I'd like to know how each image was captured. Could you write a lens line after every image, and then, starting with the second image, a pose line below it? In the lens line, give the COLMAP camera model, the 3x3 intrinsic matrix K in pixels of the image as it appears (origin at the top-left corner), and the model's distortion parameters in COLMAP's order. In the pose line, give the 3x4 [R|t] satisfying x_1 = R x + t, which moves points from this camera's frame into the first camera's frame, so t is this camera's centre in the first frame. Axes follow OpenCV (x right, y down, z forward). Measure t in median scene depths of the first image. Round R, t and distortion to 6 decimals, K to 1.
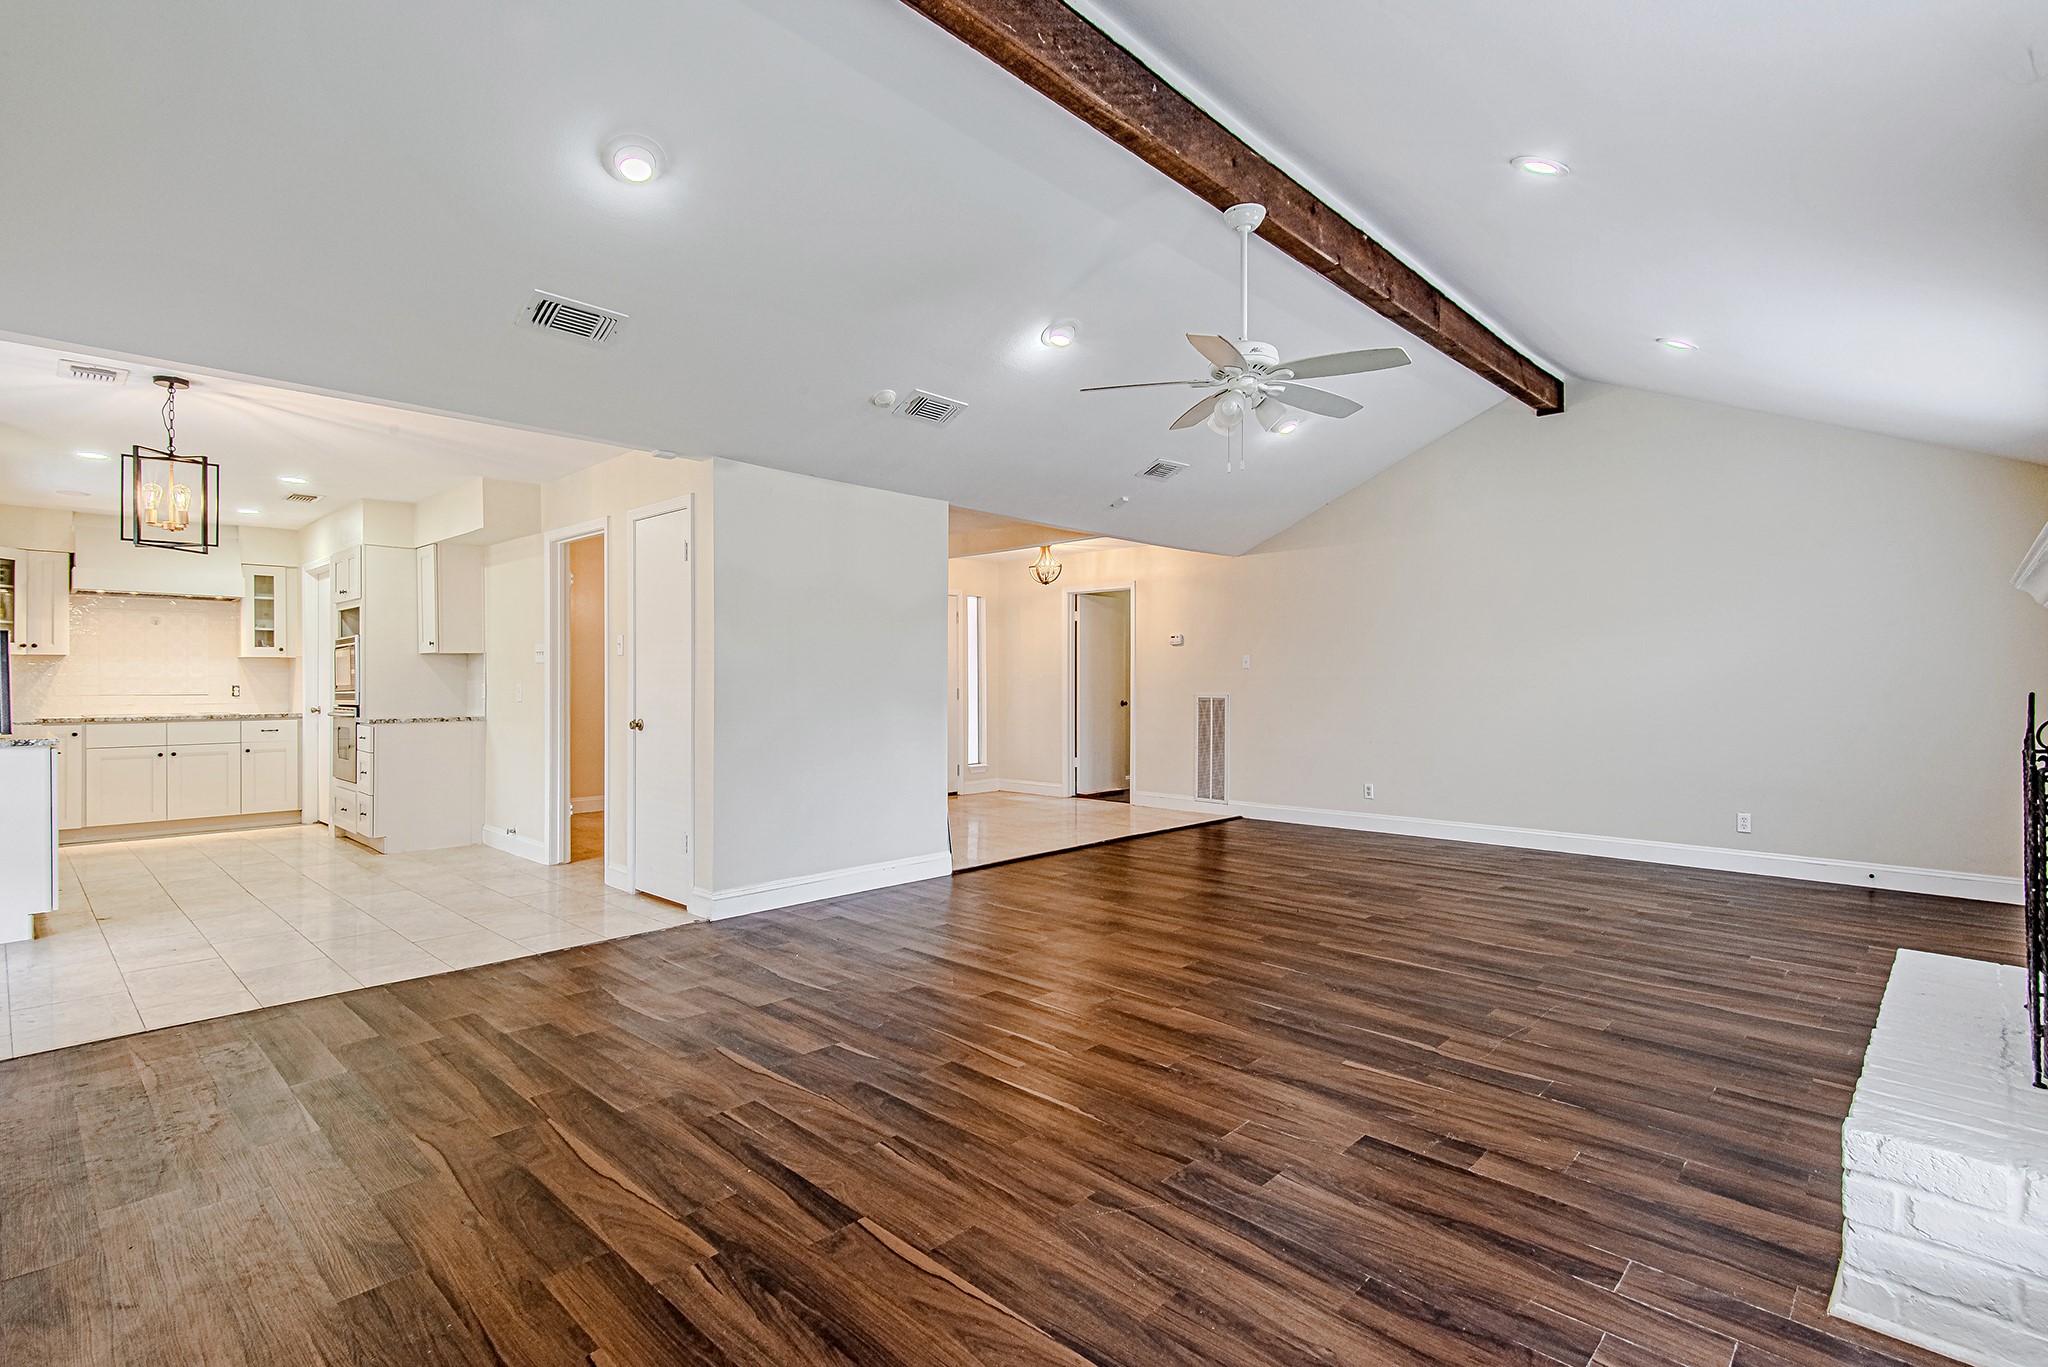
lens RADIAL K [[970.9, 0, 936.2], [0, 970.9, 677.9], [0, 0, 1]] dist [0.002663, 0.000637]
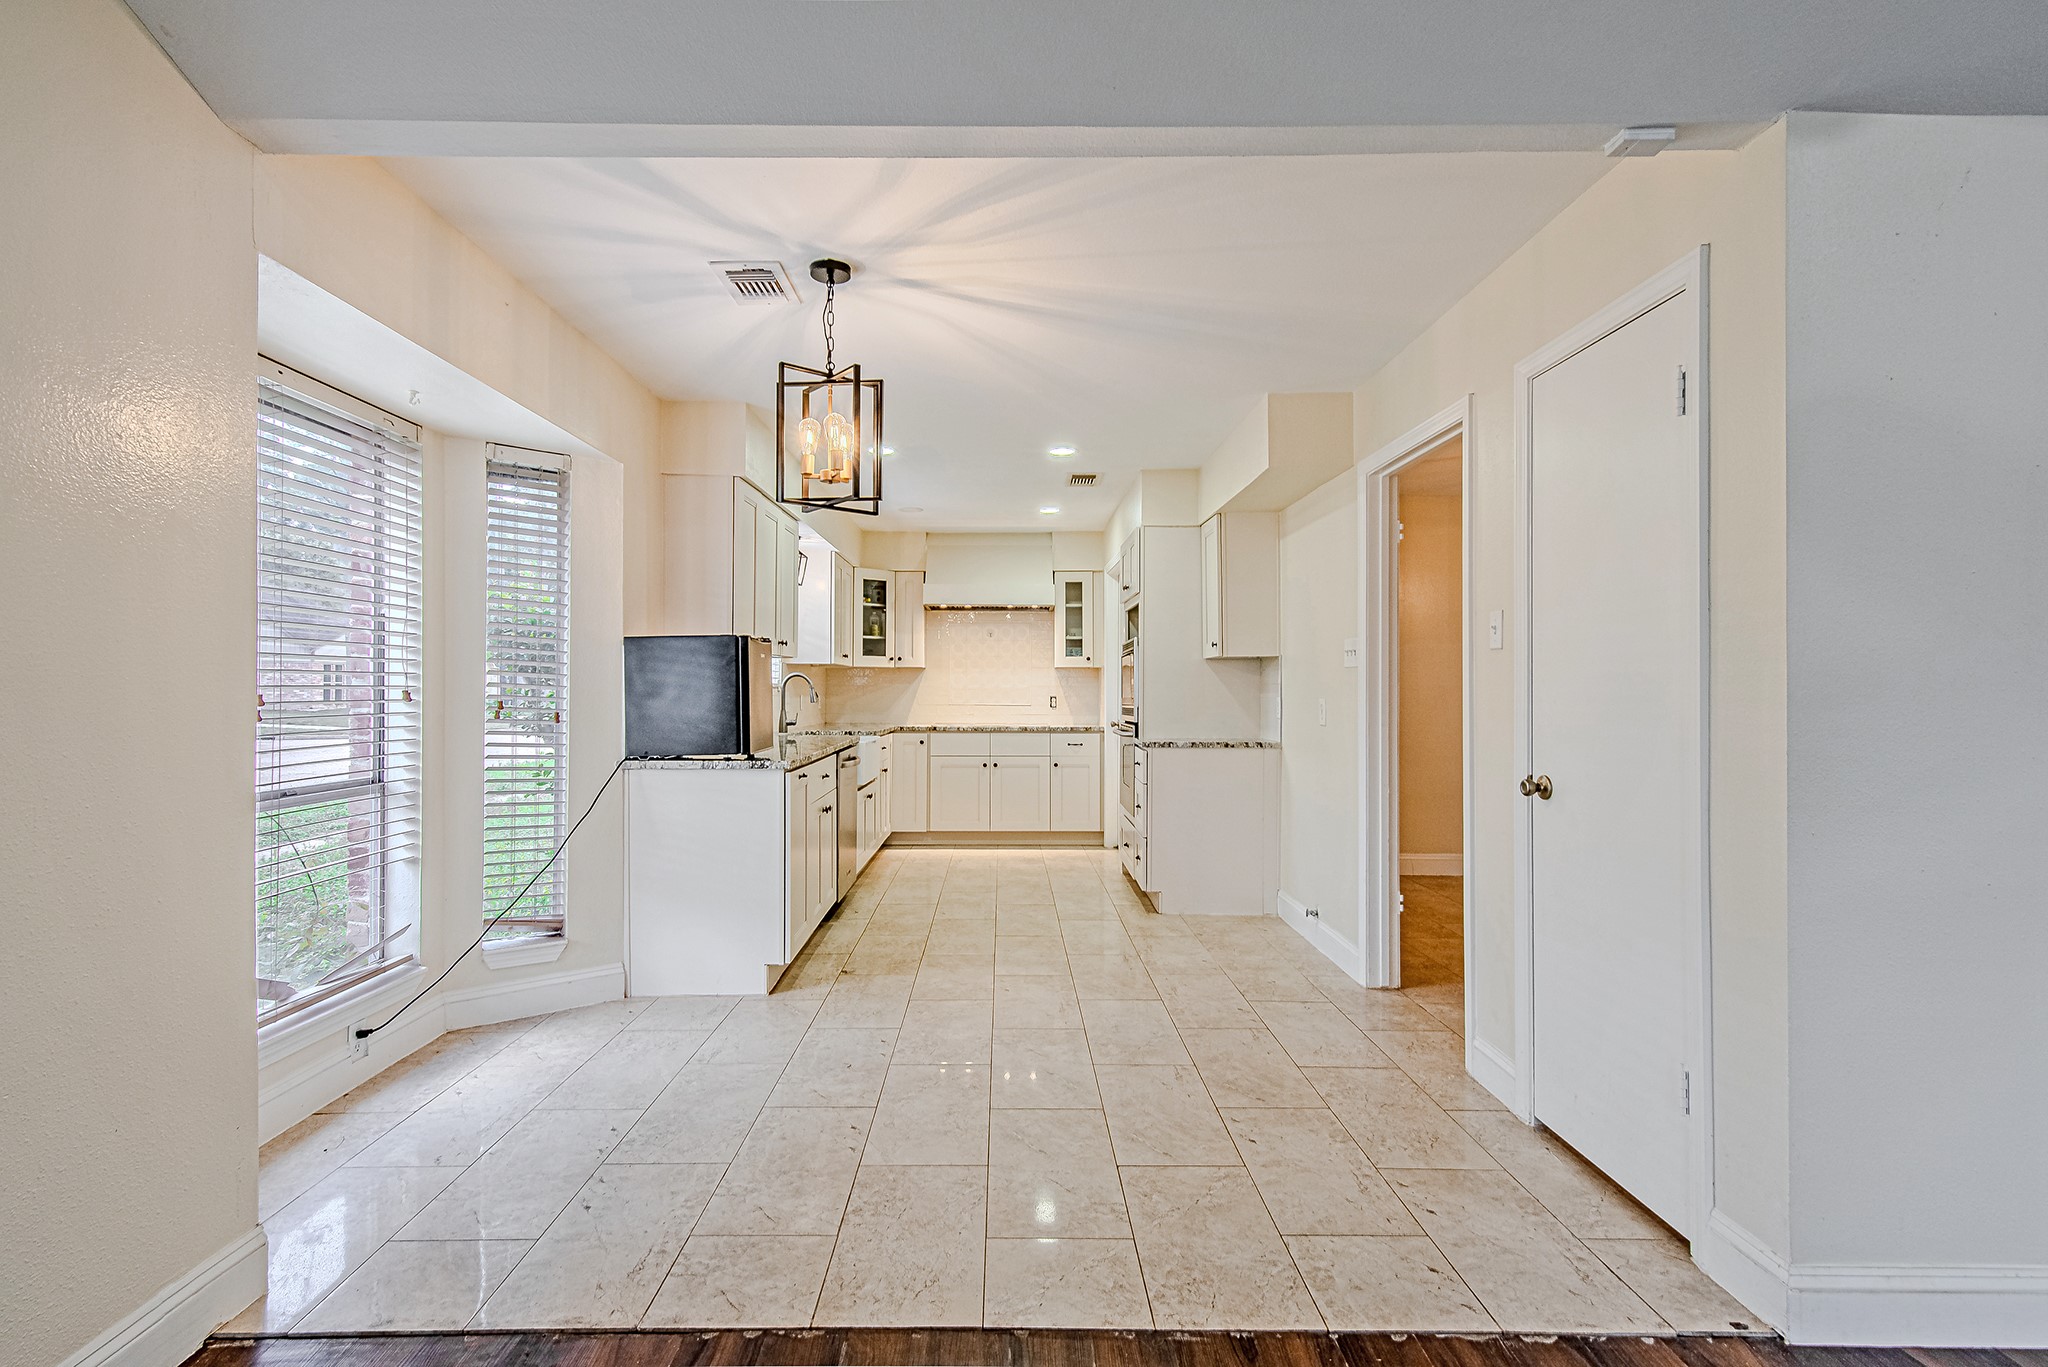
lens RADIAL K [[915.8, 0, 1024.0], [0, 915.8, 683.5], [0, 0, 1]] dist [0.025337, -0.000030]
pose [[0.735119, -0.001494, -0.677937, -0.131360], [-0.001783, 0.999990, -0.004138, -0.001626], [0.677936, 0.004251, 0.735109, 0.344914]]
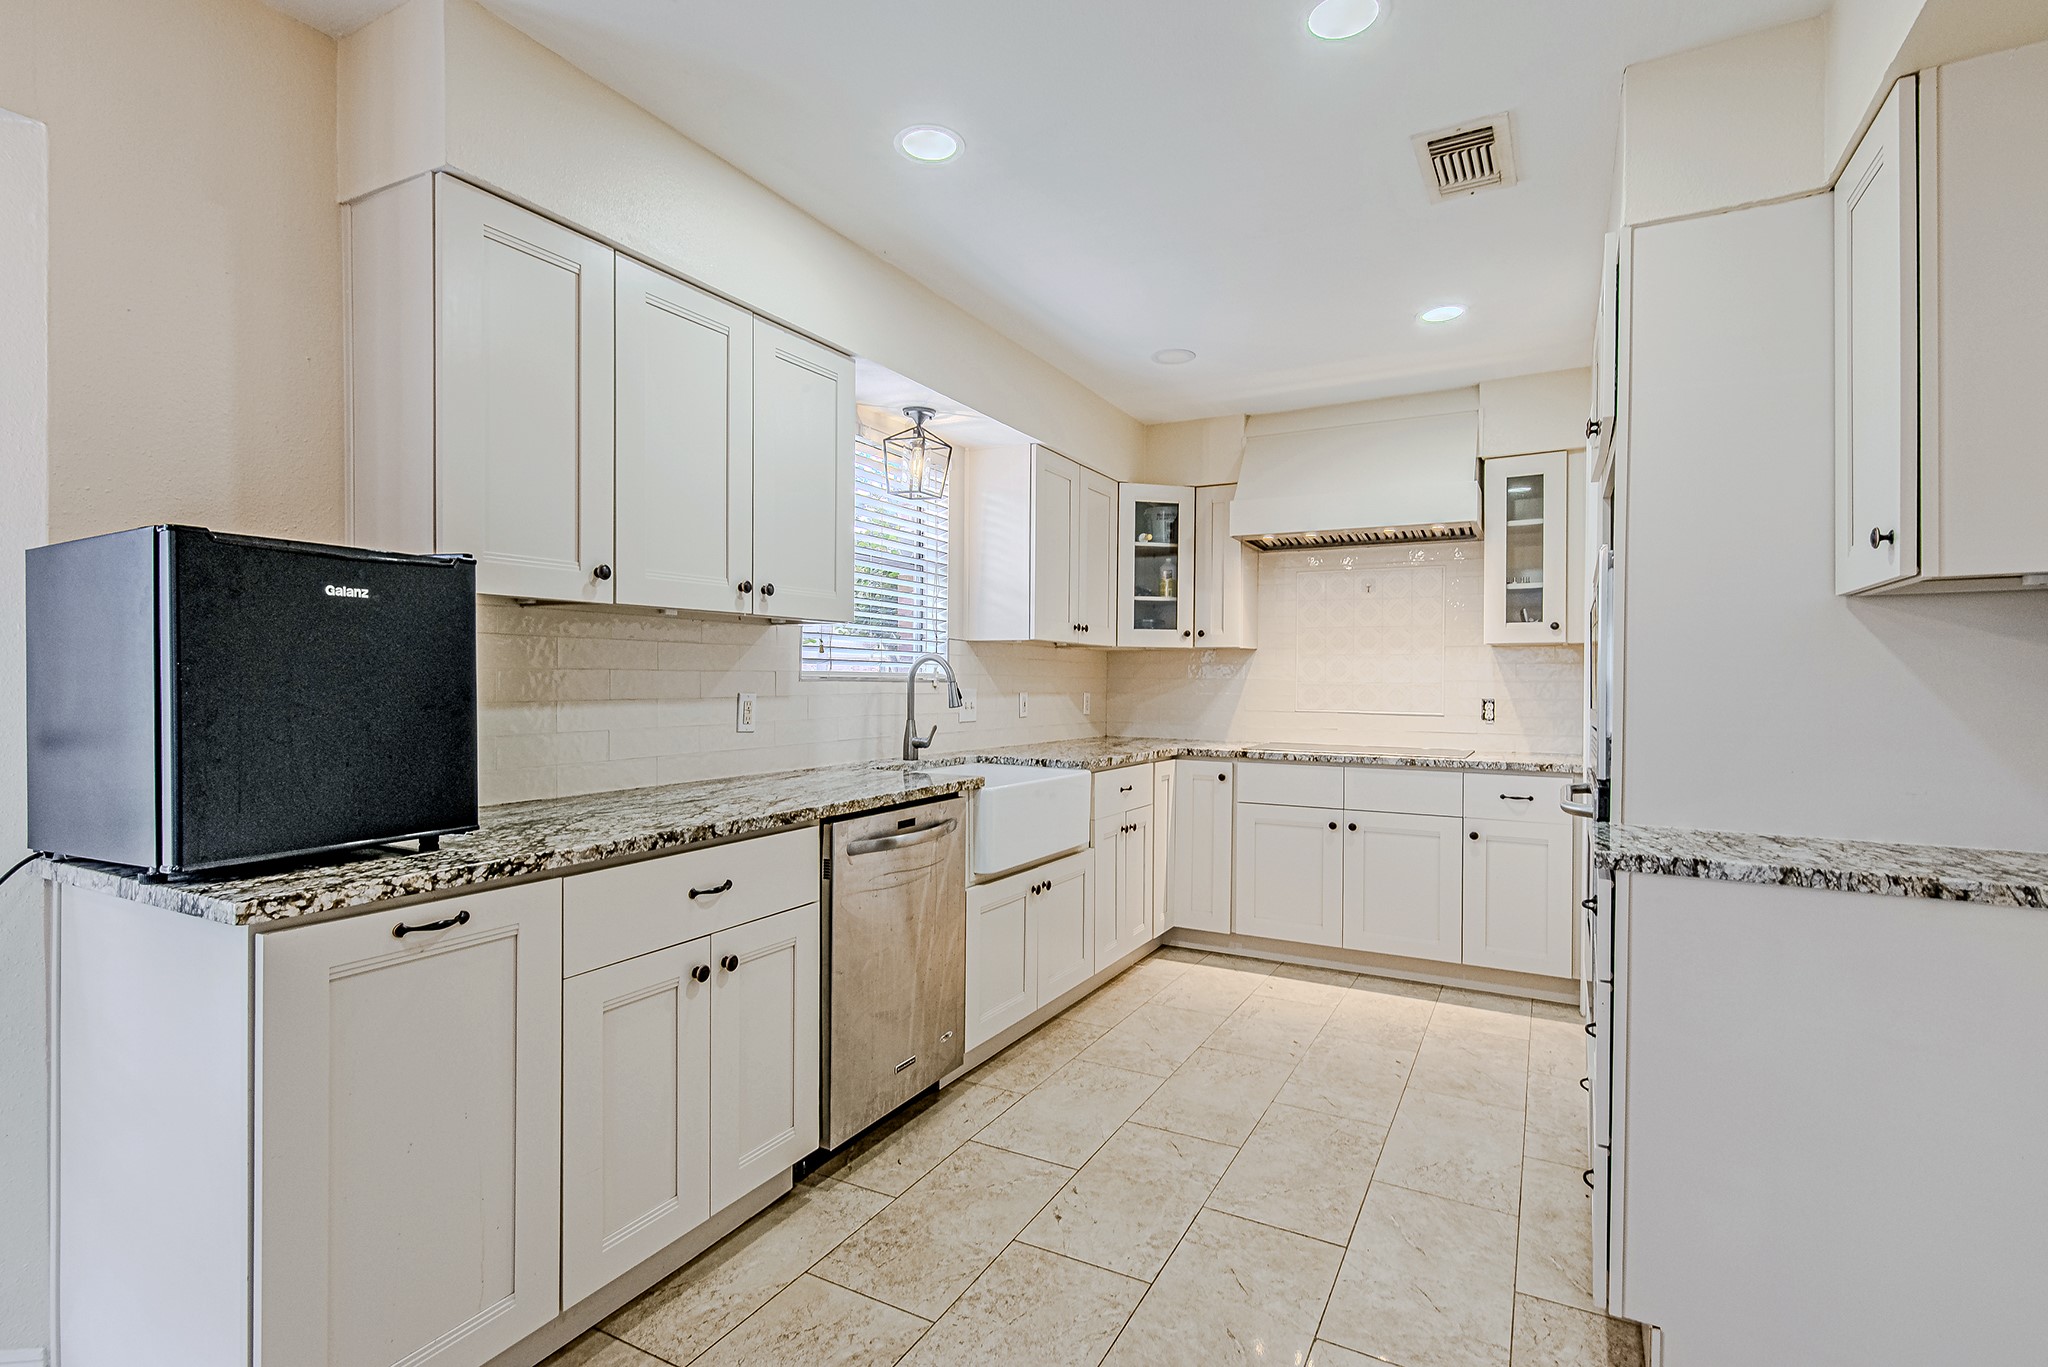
lens RADIAL K [[977.6, 0, 1066.0], [0, 977.6, 687.9], [0, 0, 1]] dist [0.002150, 0.000088]
pose [[0.340237, 0.010033, -0.940286, -0.347891], [-0.006142, 0.999945, 0.008447, -0.001857], [0.940320, 0.002902, 0.340280, 0.700545]]
